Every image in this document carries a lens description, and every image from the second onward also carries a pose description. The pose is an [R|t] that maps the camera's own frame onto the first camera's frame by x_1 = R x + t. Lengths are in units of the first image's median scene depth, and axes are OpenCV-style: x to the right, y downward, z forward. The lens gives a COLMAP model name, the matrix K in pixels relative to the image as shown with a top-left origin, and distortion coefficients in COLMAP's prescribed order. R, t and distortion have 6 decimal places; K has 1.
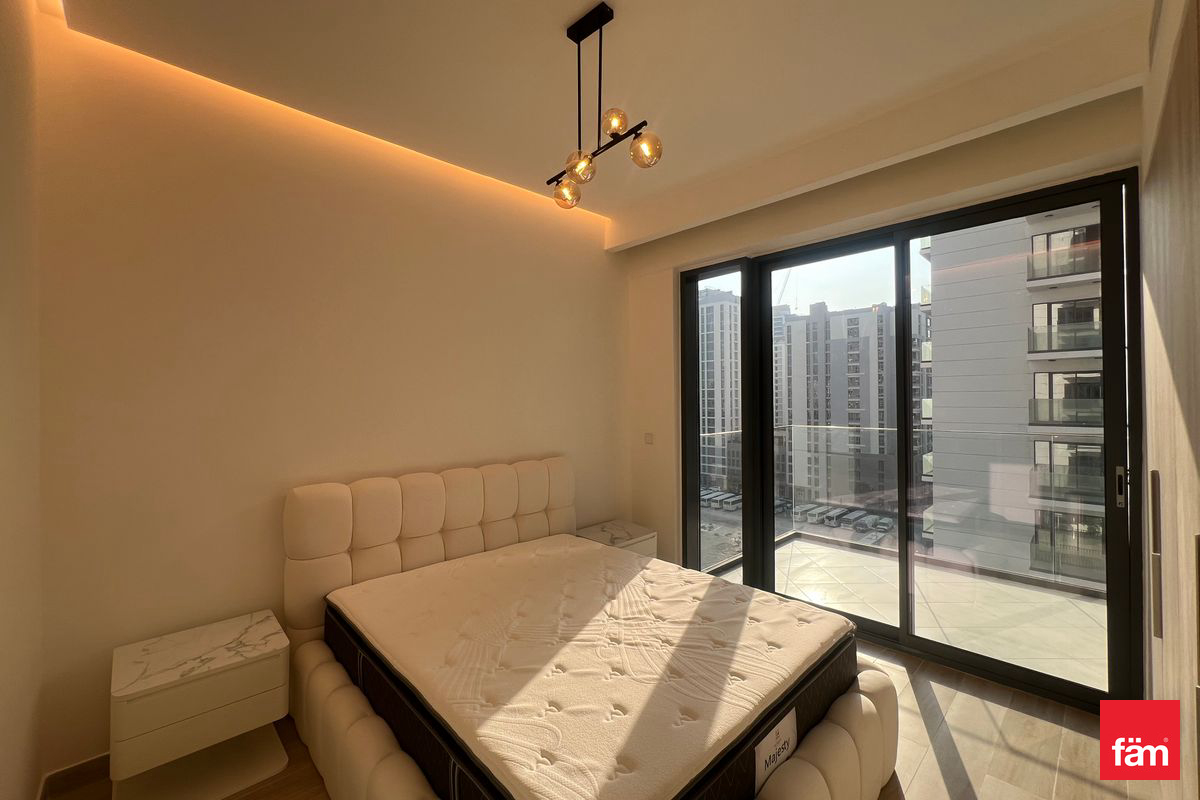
lens RADIAL K [[480.5, 0, 601.2], [0, 480.5, 396.9], [0, 0, 1]] dist [-0.002828, -0.000364]
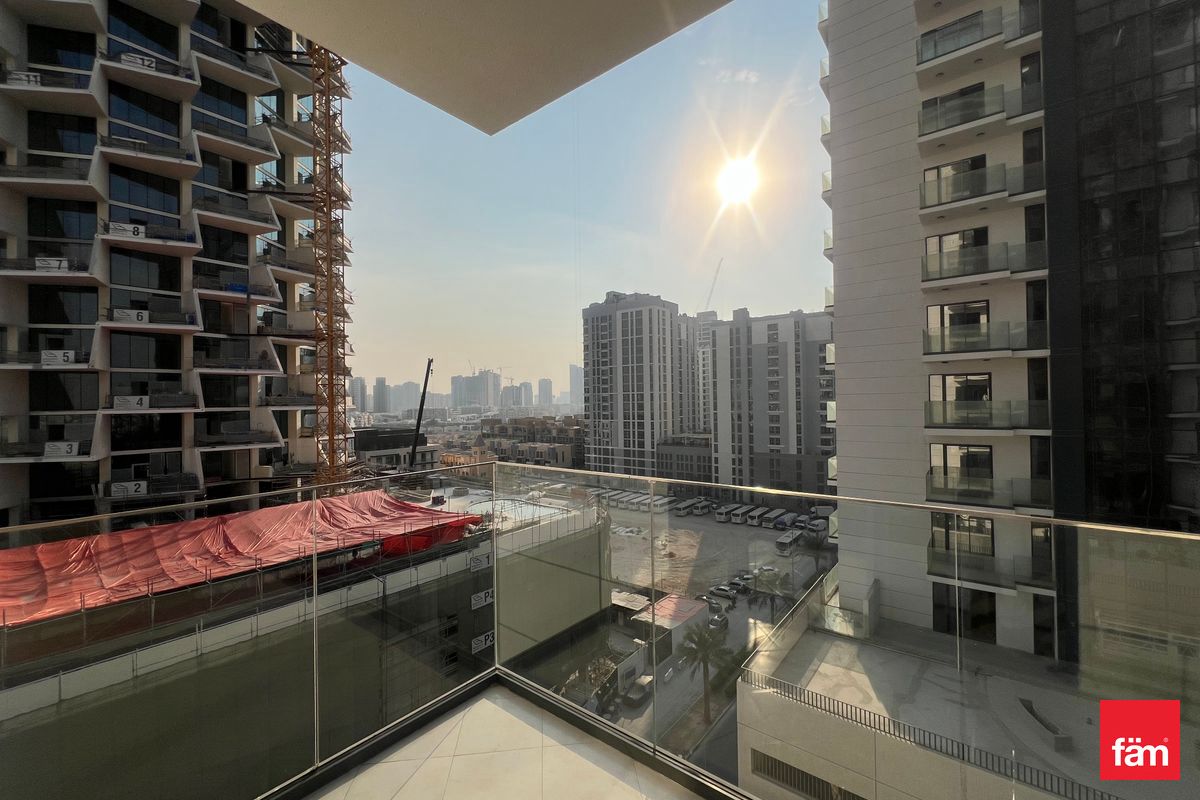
lens RADIAL K [[482.0, 0, 597.0], [0, 482.0, 396.4], [0, 0, 1]] dist [-0.002728, 0.000243]
pose [[0.991741, -0.003785, 0.128202, 0.013687], [0.004884, 0.999954, -0.008264, -0.000150], [-0.128165, 0.008822, 0.991714, 0.014560]]
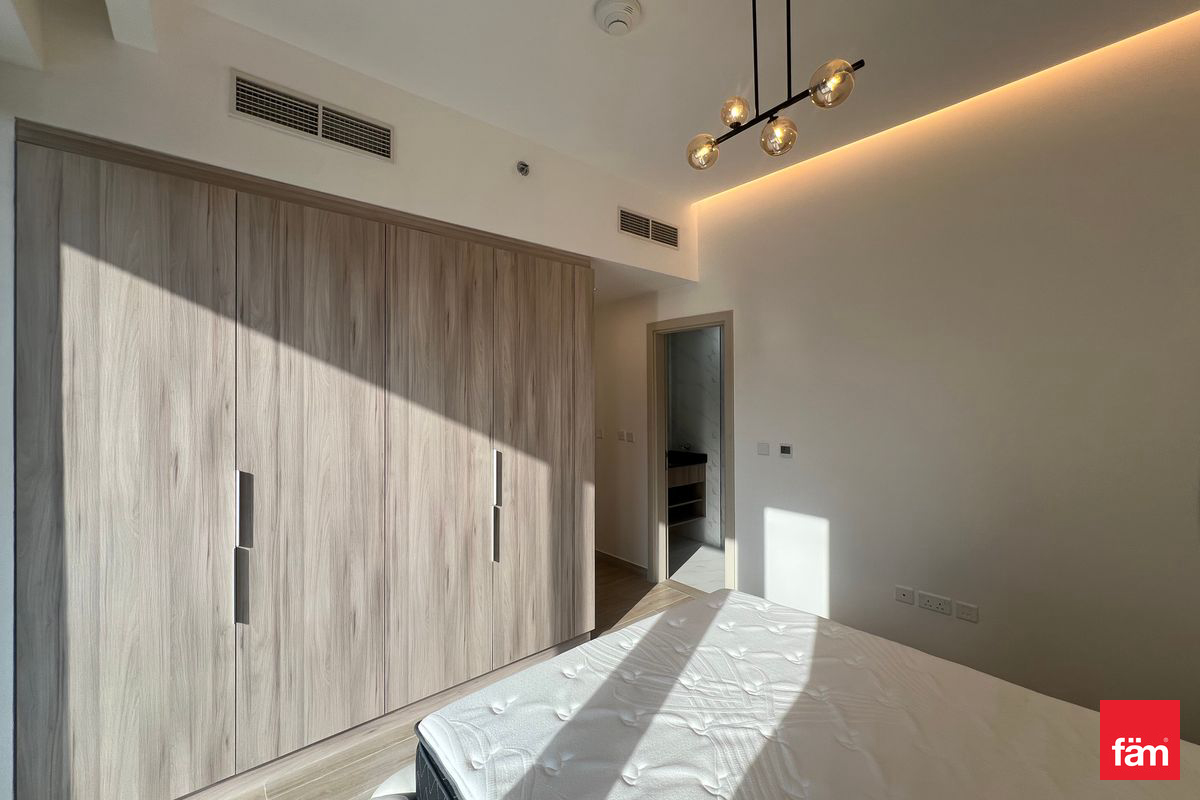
lens RADIAL K [[480.5, 0, 601.2], [0, 480.5, 396.9], [0, 0, 1]] dist [-0.002828, -0.000364]
pose [[-0.998520, 0.013754, 0.052625, 0.215855], [0.013362, 0.999880, -0.007798, 0.005593], [-0.052726, -0.007083, -0.998584, 1.667002]]
